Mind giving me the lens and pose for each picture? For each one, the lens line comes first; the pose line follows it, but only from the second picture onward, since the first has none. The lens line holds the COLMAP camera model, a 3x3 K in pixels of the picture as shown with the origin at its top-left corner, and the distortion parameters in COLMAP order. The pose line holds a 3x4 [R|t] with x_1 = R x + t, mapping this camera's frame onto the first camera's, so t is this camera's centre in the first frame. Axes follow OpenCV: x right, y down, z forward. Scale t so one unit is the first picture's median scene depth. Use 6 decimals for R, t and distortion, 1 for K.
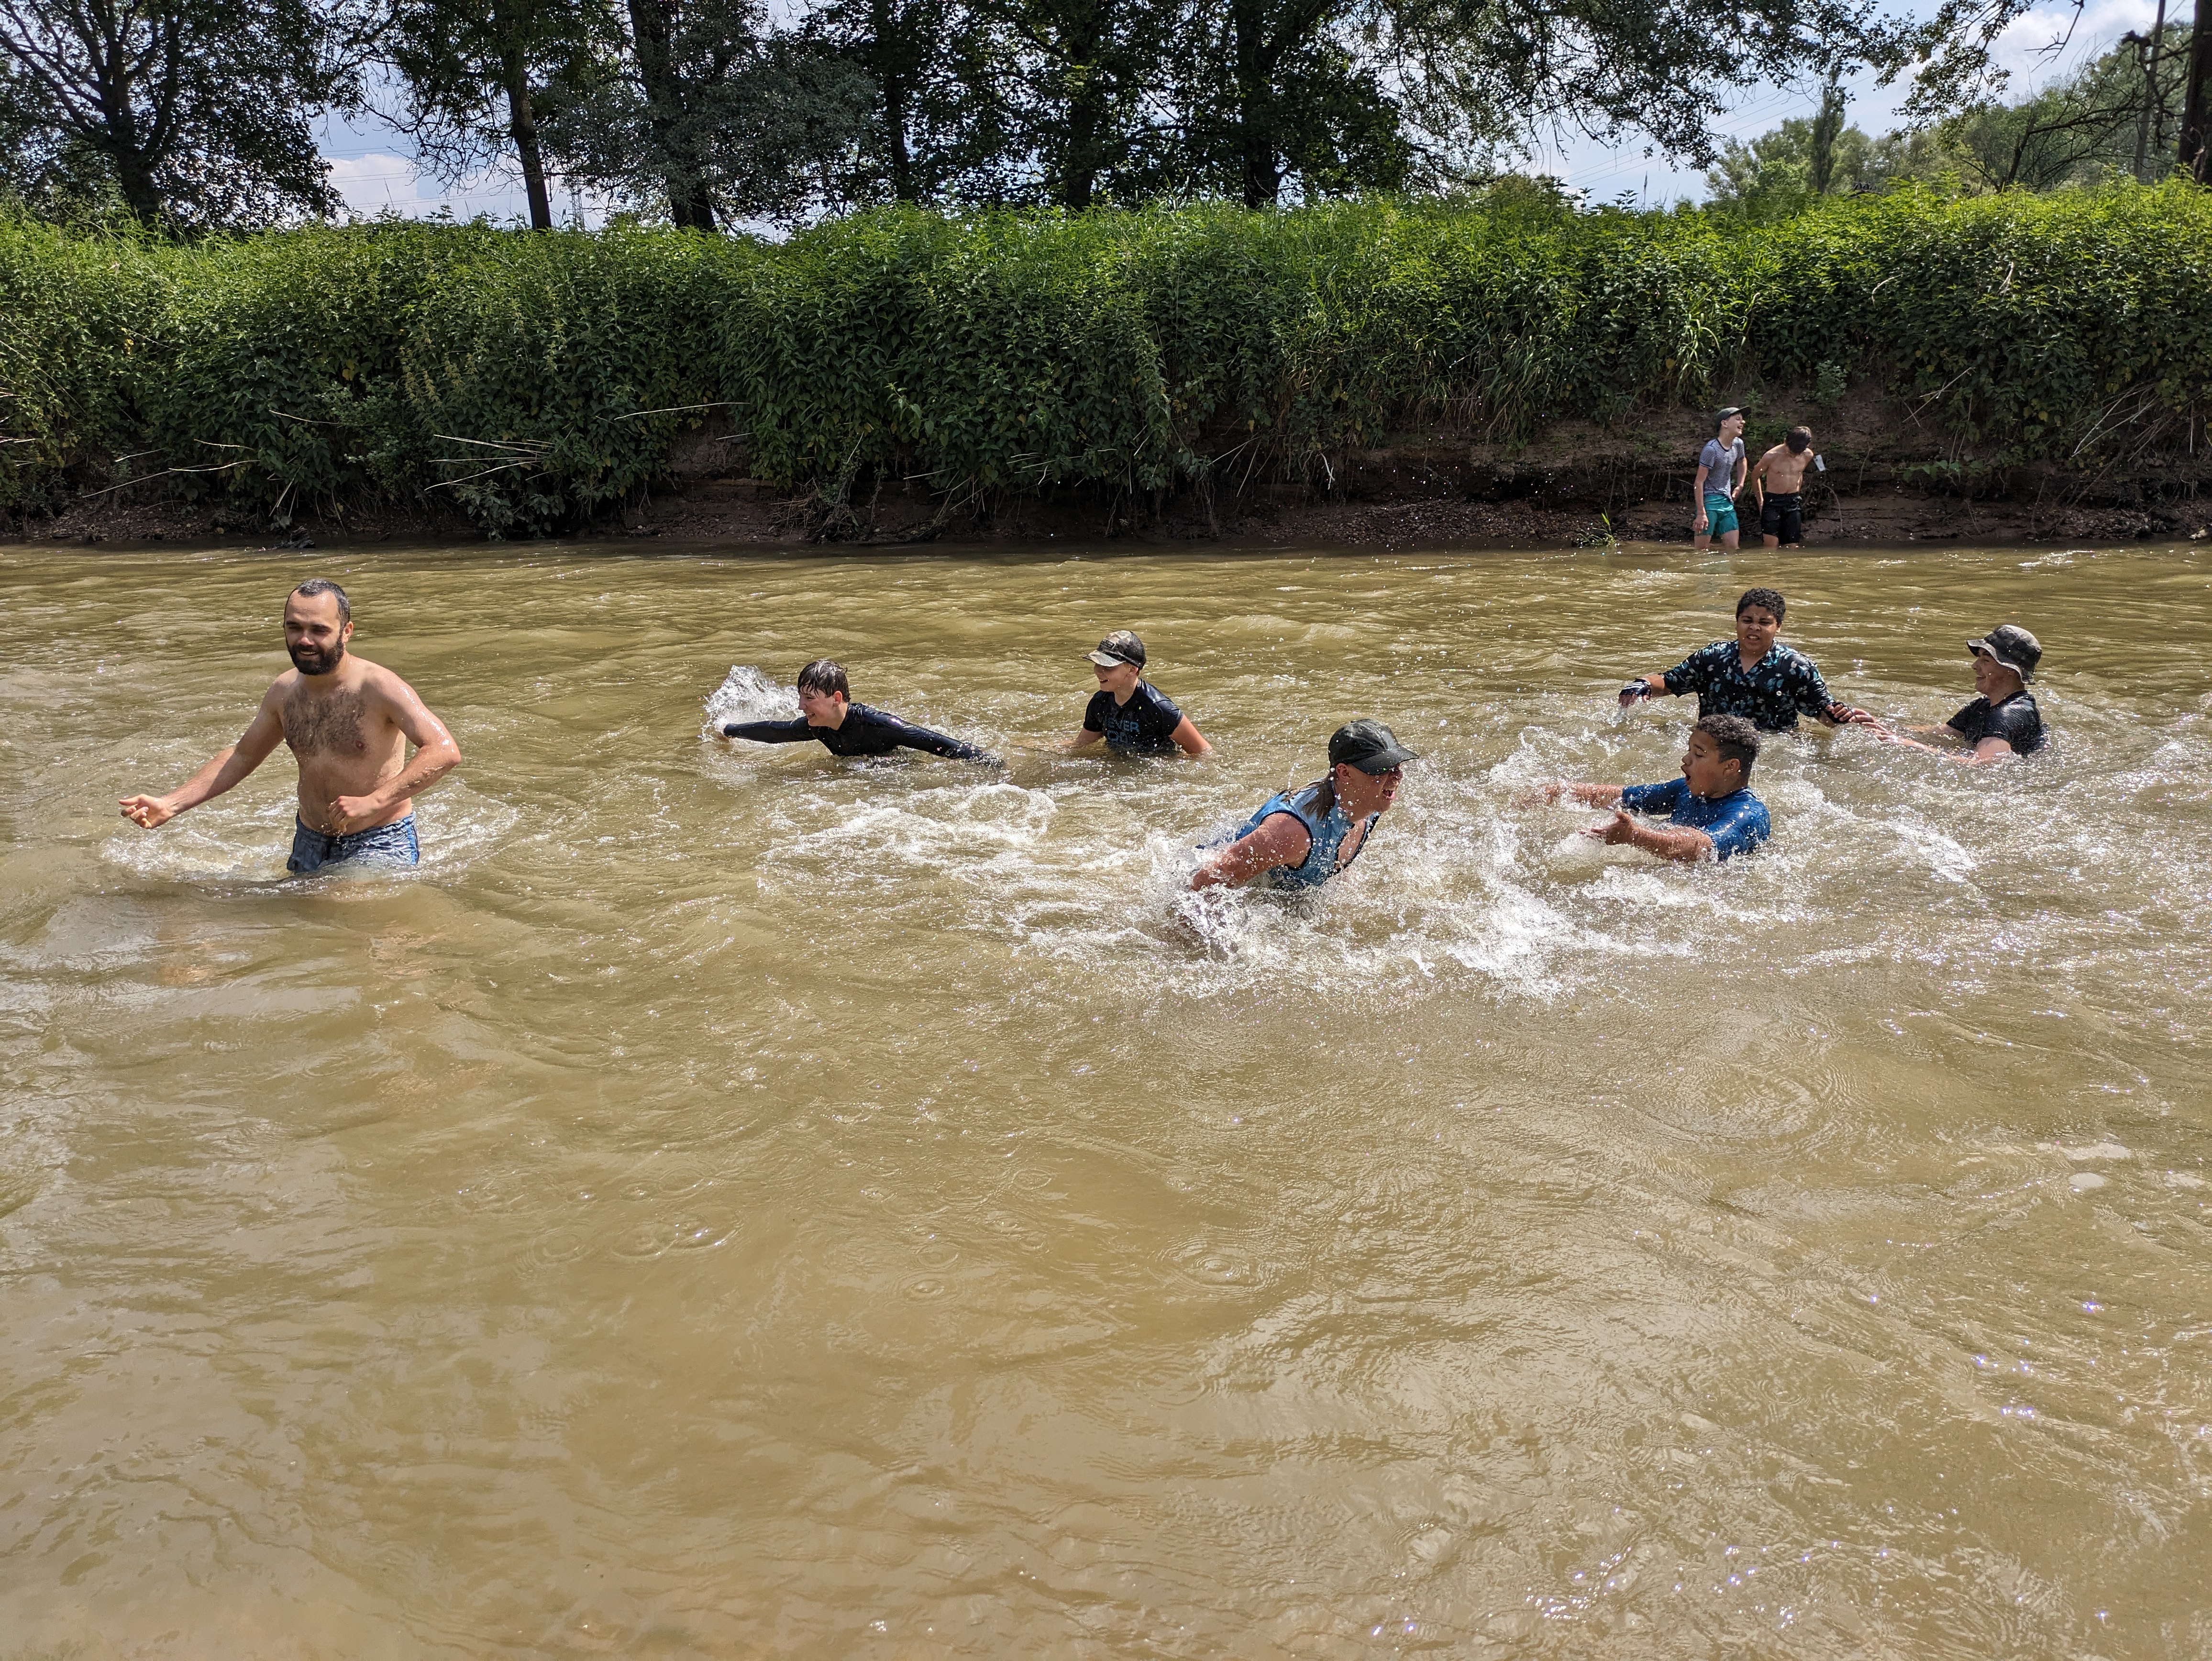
lens RADIAL K [[1623.6, 0, 1108.9], [0, 1623.6, 859.3], [0, 0, 1]] dist [0.005377, 0.012711]
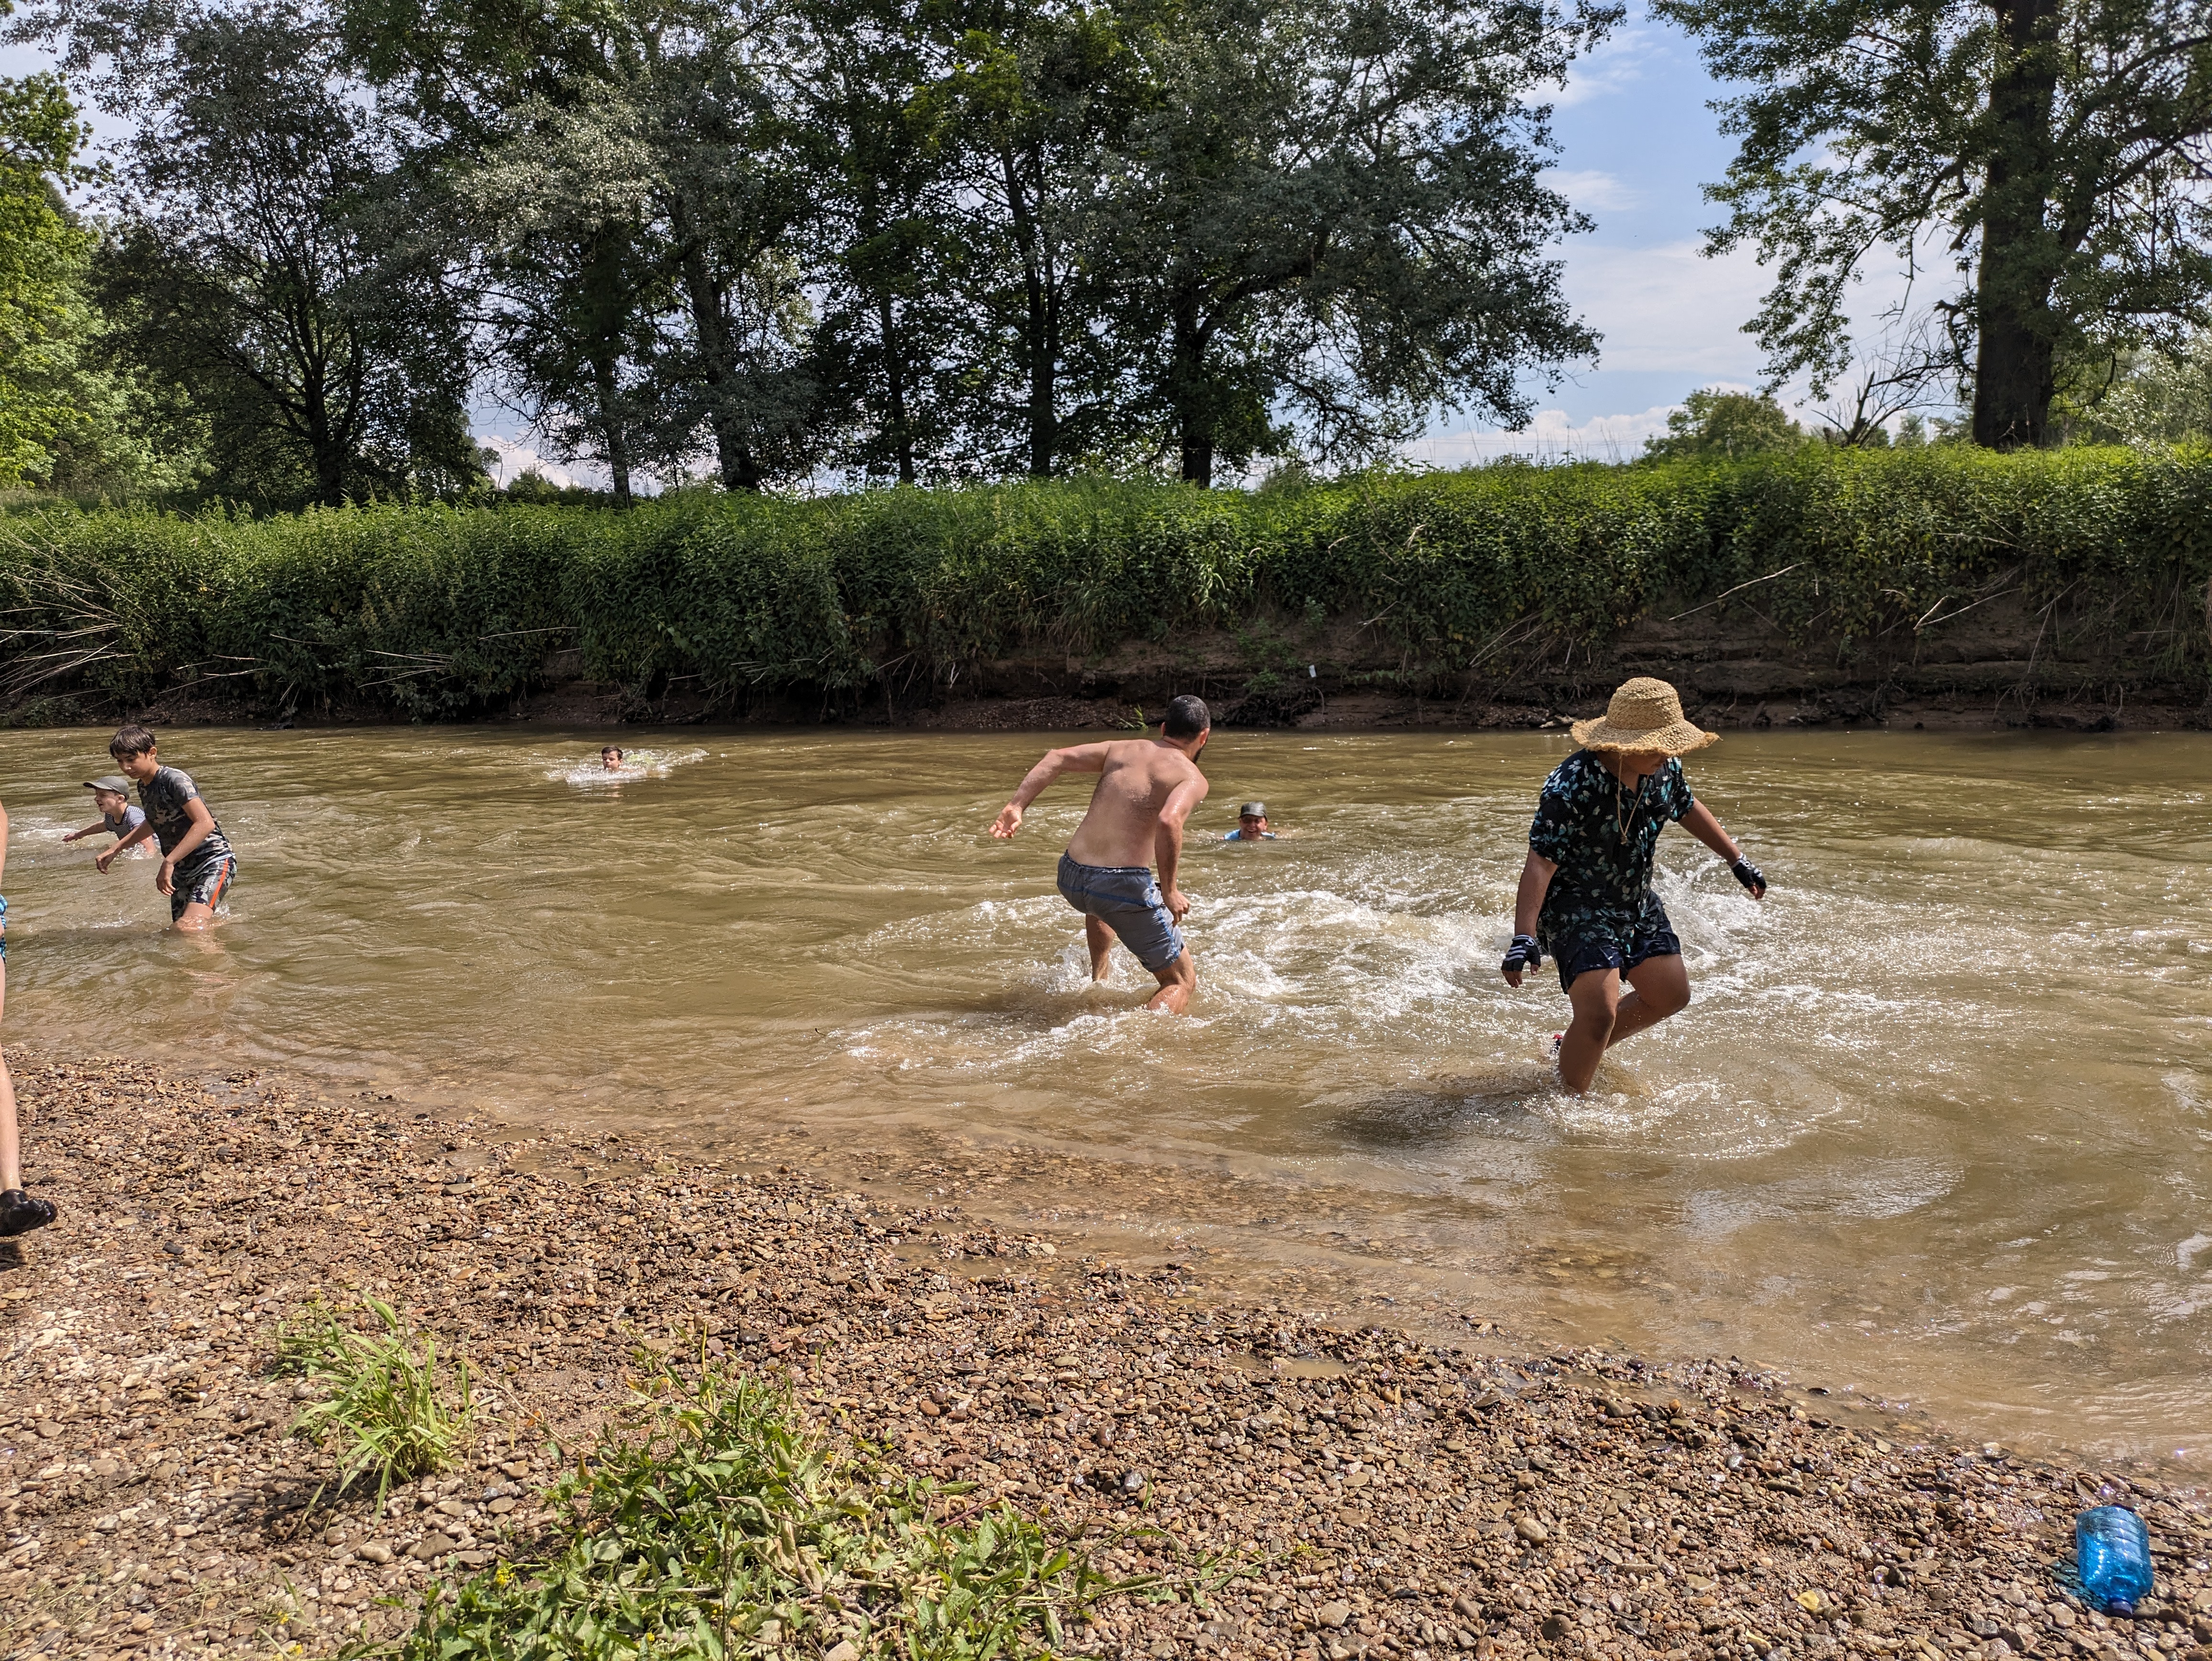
lens RADIAL K [[1634.5, 0, 1047.4], [0, 1634.5, 833.7], [0, 0, 1]] dist [0.030498, -0.013145]
pose [[0.984241, 0.018134, -0.175900, 0.678527], [-0.043440, 0.989042, -0.141099, 0.124049], [0.171413, 0.146516, 0.974244, -0.458084]]
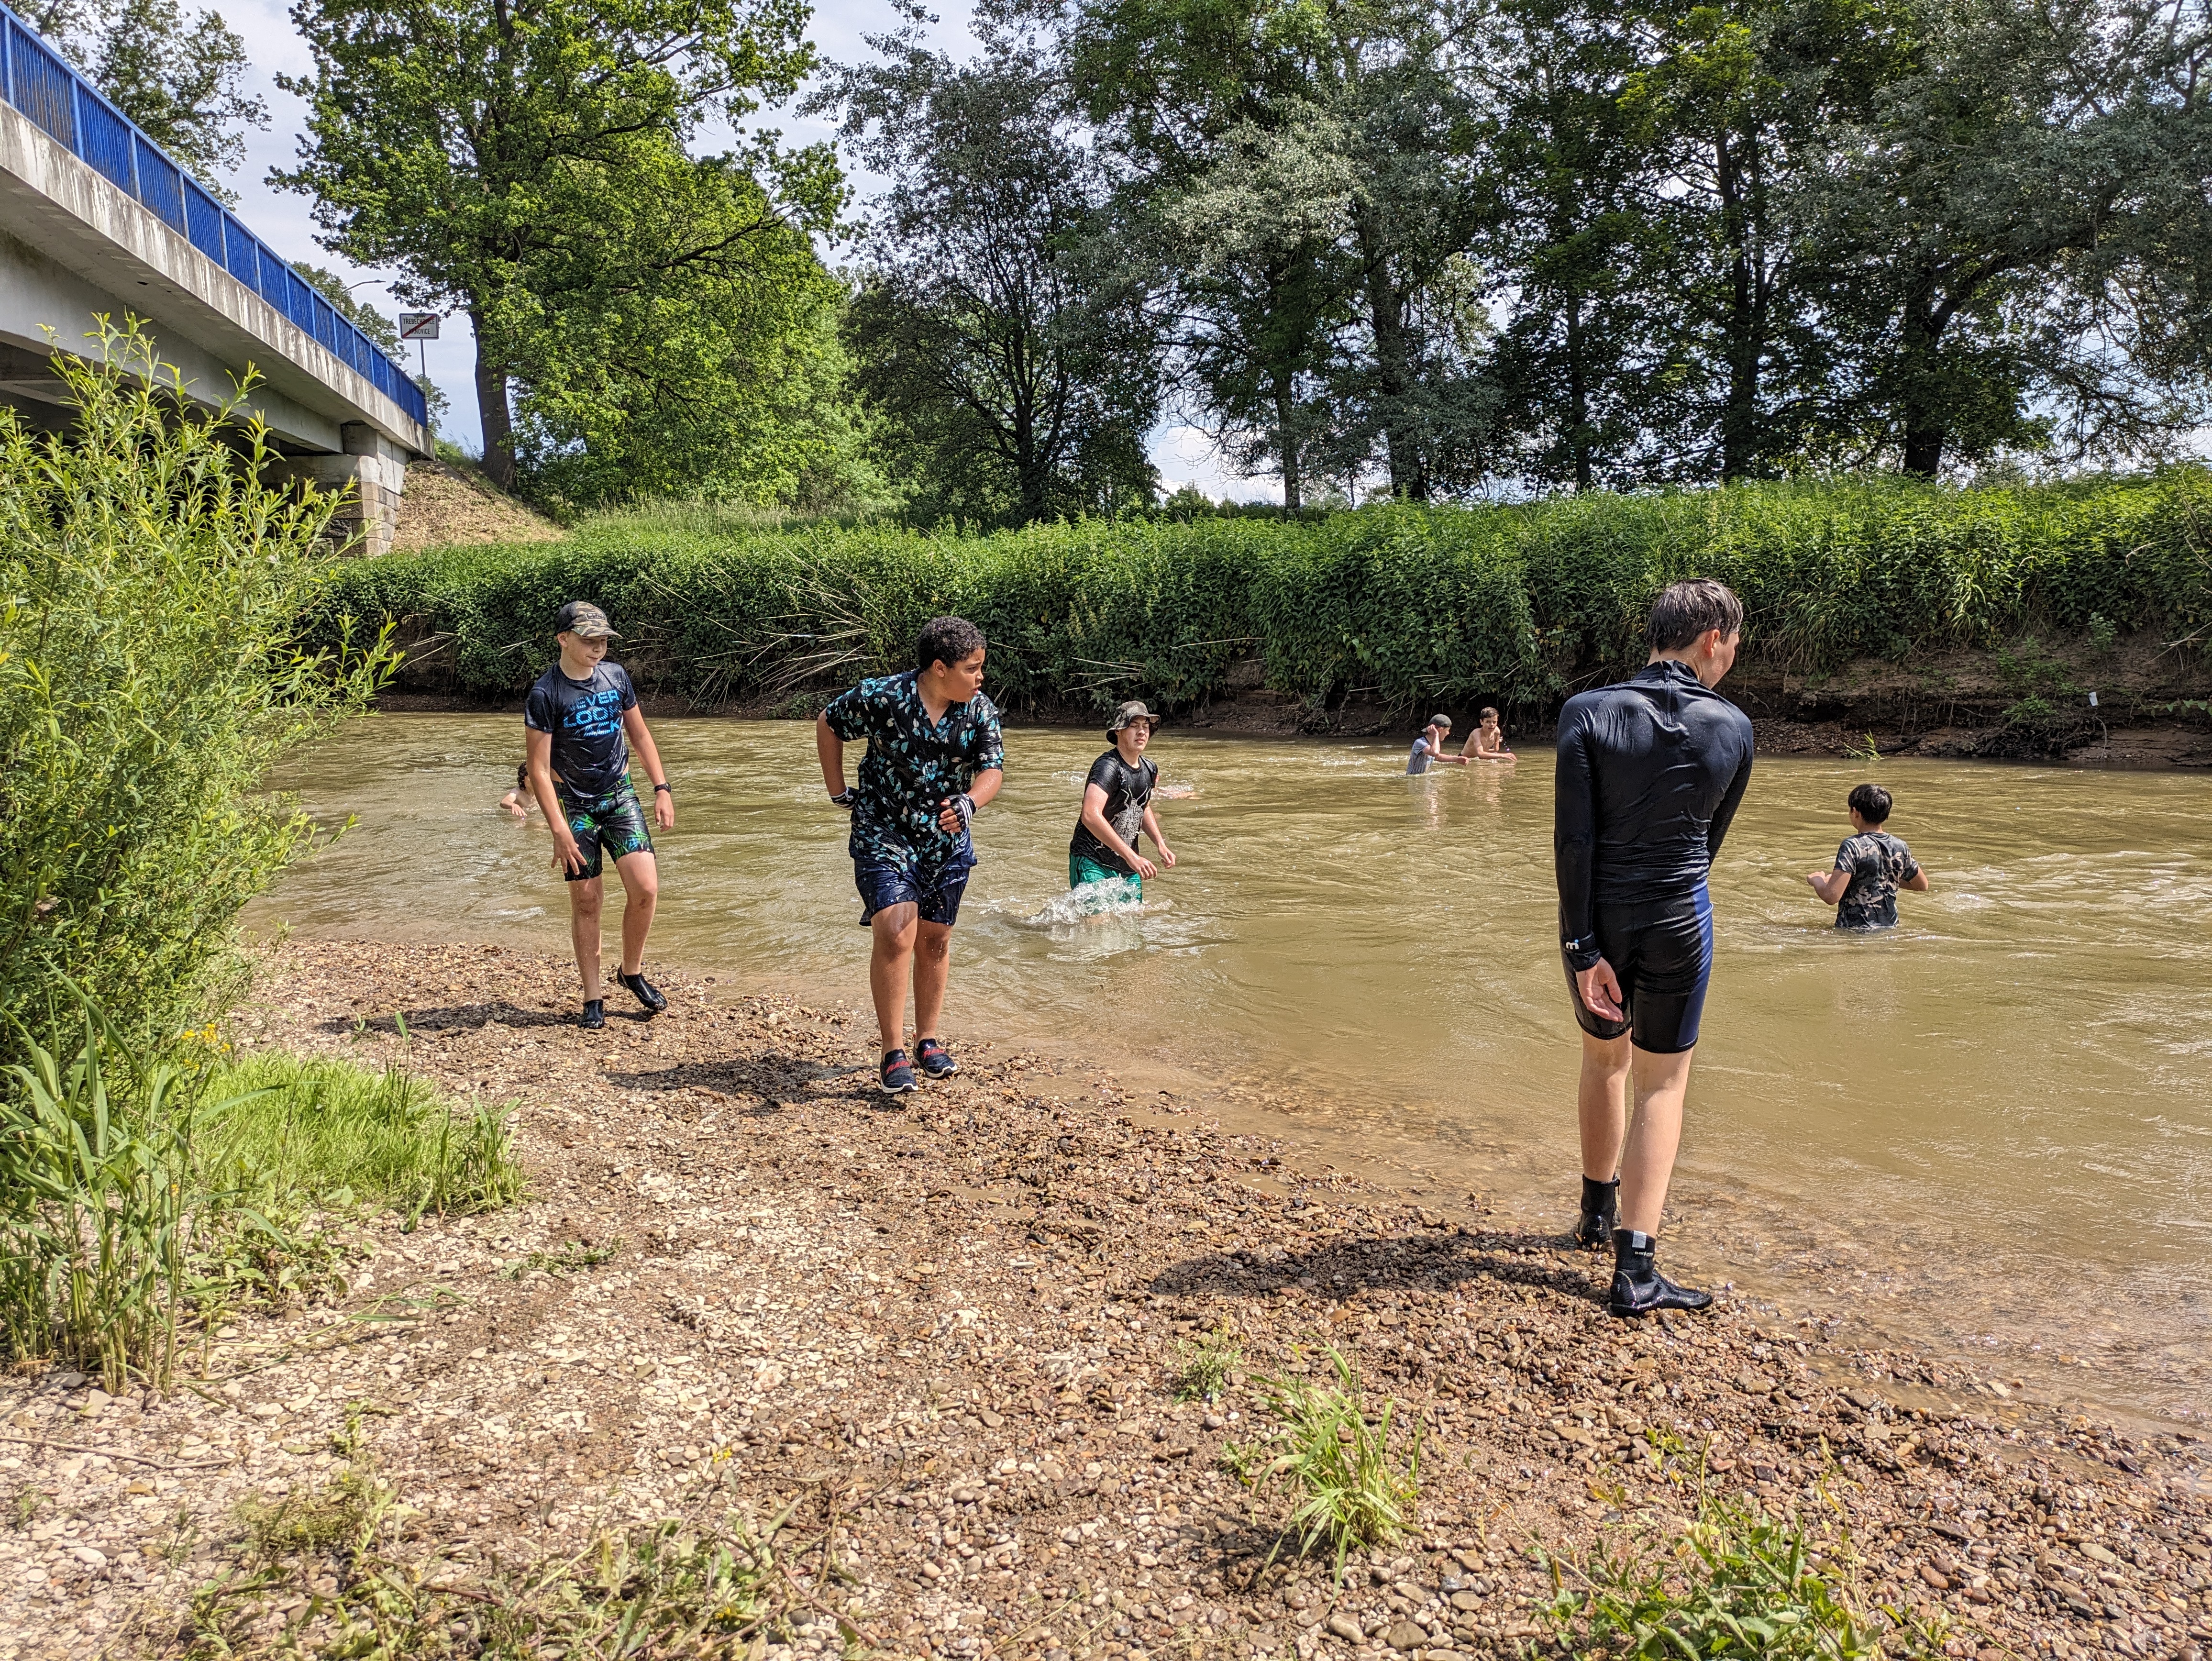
lens RADIAL K [[1625.3, 0, 1134.1], [0, 1625.3, 846.7], [0, 0, 1]] dist [0.059038, -0.043385]
pose [[0.874323, 0.072577, -0.479887, 0.607637], [-0.141426, 0.983945, -0.108859, 0.120260], [0.464282, 0.163047, 0.870550, -0.452865]]
